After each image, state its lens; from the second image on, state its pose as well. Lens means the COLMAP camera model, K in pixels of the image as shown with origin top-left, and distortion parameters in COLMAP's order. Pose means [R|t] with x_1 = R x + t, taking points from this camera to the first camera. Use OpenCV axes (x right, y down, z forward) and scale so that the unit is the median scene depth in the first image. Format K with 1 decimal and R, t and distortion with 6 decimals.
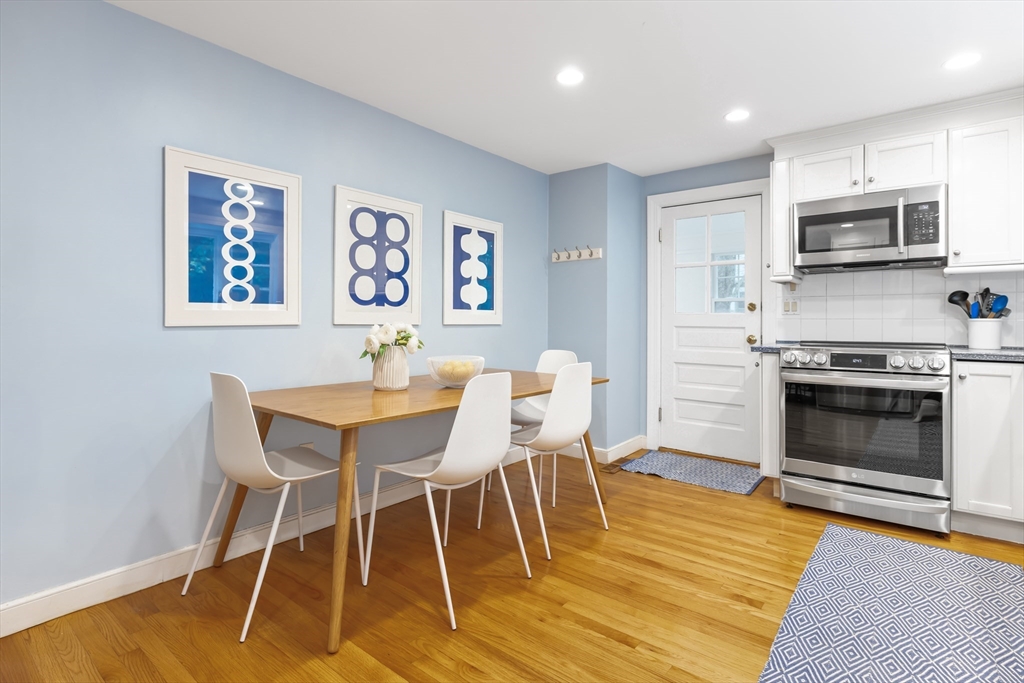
lens RADIAL K [[508.9, 0, 512.4], [0, 508.9, 319.1], [0, 0, 1]] dist [0.000091, -0.000183]
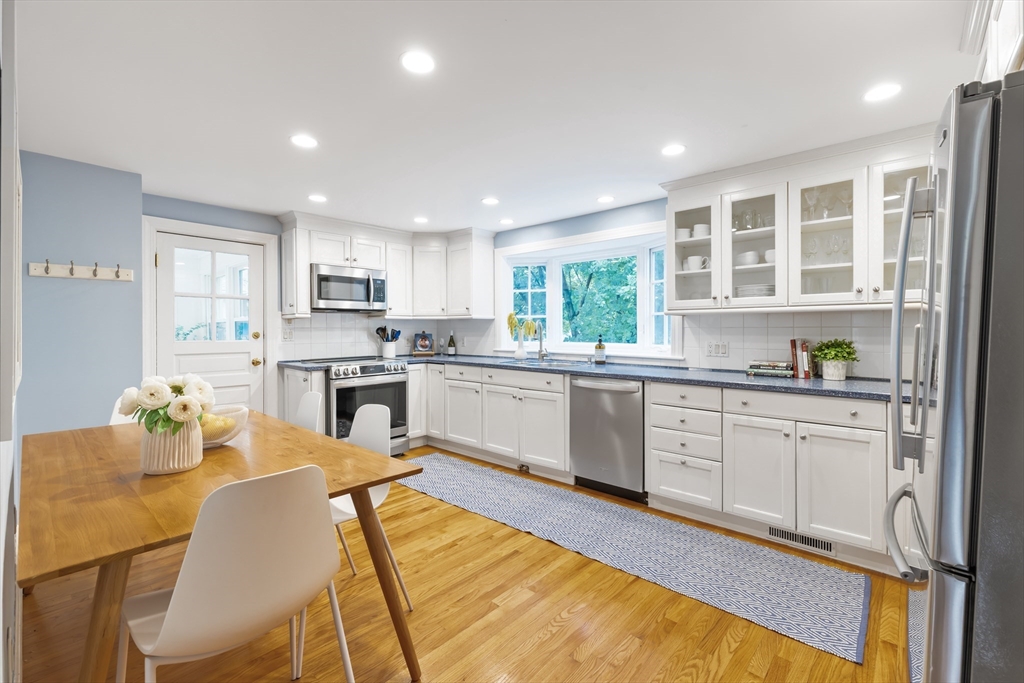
lens RADIAL K [[439.2, 0, 512.0], [0, 439.2, 333.2], [0, 0, 1]] dist [-0.000622, -0.000075]
pose [[0.048583, -0.014168, 0.998719, -0.718897], [0.001830, 0.999899, 0.014096, -0.055354], [-0.998817, 0.001143, 0.048604, 0.431066]]
